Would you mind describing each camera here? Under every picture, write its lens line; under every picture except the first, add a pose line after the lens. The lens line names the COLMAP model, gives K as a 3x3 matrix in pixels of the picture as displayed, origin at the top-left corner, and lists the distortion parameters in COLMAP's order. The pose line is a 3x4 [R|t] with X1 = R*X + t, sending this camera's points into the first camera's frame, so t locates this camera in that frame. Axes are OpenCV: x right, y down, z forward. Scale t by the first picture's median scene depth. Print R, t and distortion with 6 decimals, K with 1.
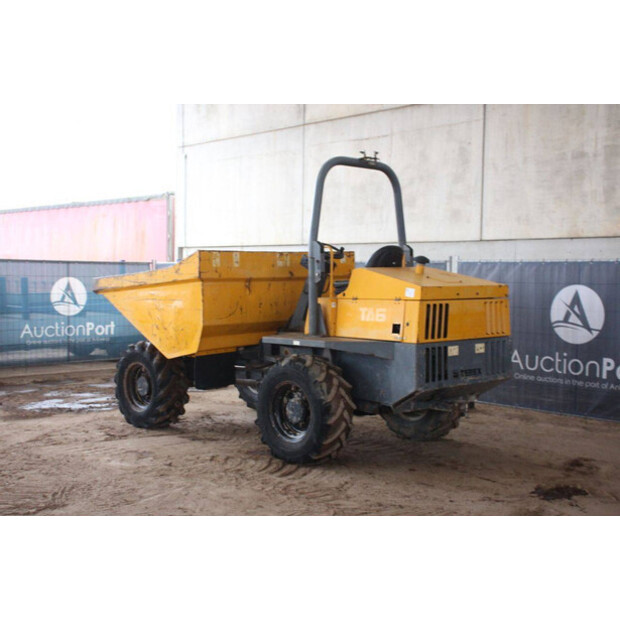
lens RADIAL K [[837.6, 0, 313.9], [0, 837.6, 313.6], [0, 0, 1]] dist [0.075286, 0.000000]
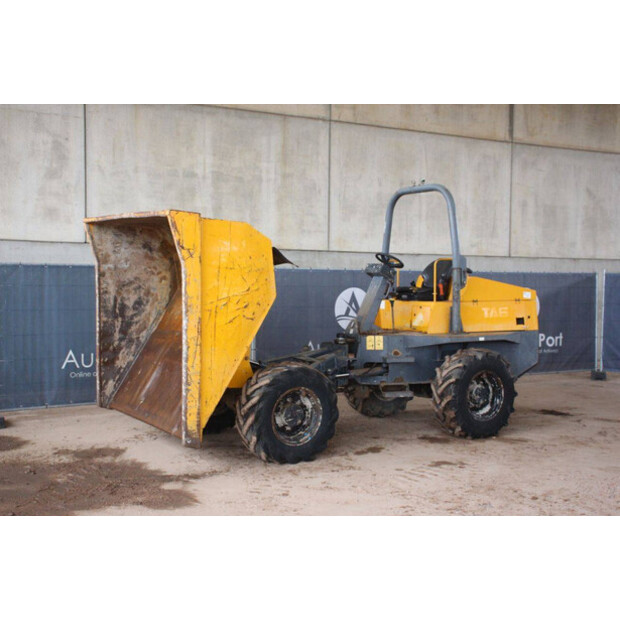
lens RADIAL K [[829.6, 0, 308.8], [0, 829.6, 312.6], [0, 0, 1]] dist [0.059863, 0.000000]
pose [[0.220785, -0.046663, 0.974206, -1.005087], [0.039682, 0.998458, 0.038831, -0.048591], [-0.974515, 0.030085, 0.222296, 0.782226]]
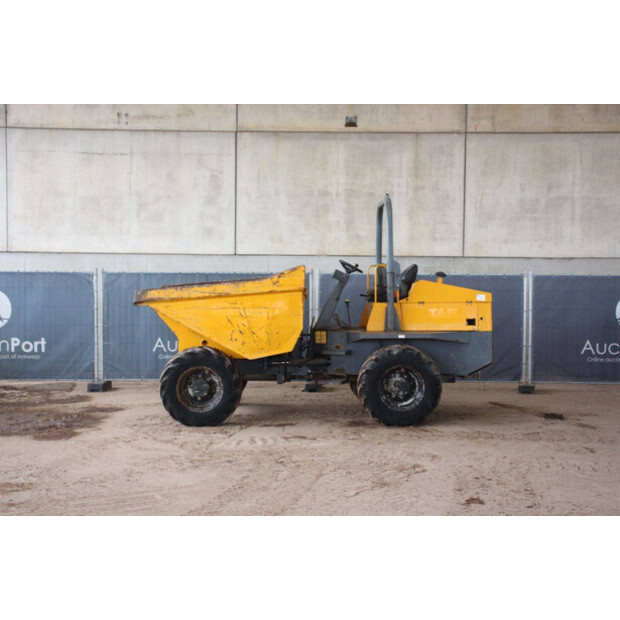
lens RADIAL K [[837.6, 0, 307.7], [0, 837.6, 309.1], [0, 0, 1]] dist [0.075286, 0.000000]
pose [[0.686839, -0.026524, 0.726326, -0.881414], [0.033530, 0.999426, 0.004790, -0.016135], [-0.726036, 0.021063, 0.687334, 0.148275]]
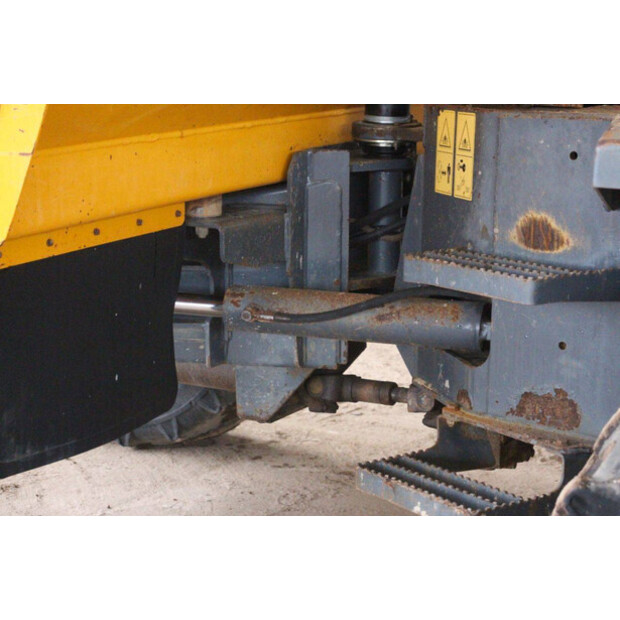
lens RADIAL K [[1459.4, 0, 311.1], [0, 1459.4, 313.4], [0, 0, 1]] dist [0.375163, 0.000000]
pose [[0.961651, -0.036779, 0.271797, -0.142627], [-0.003851, 0.989060, 0.147465, 0.016581], [-0.274247, -0.142856, 0.950989, 0.656414]]
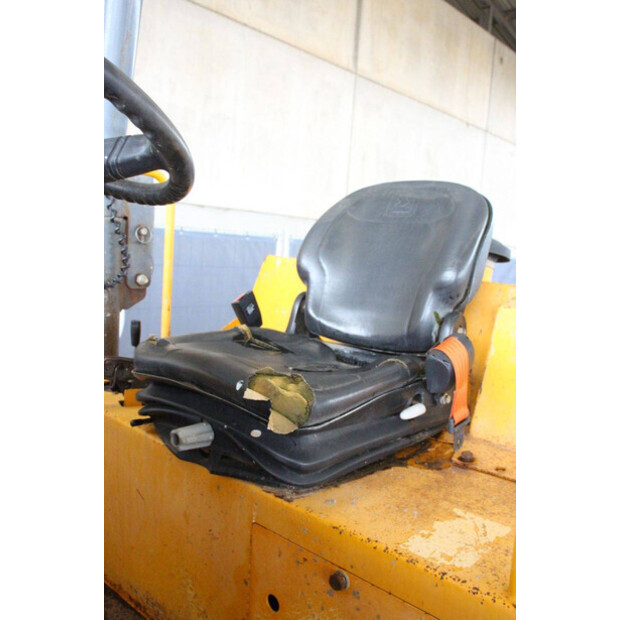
lens RADIAL K [[570.1, 0, 310.4], [0, 570.1, 294.0], [0, 0, 1]] dist [-0.075281, 0.000000]
pose [[-0.073693, -0.096561, 0.992595, -0.055749], [-0.026672, 0.995136, 0.094829, -0.054081], [-0.996924, -0.019486, -0.075910, 0.883846]]
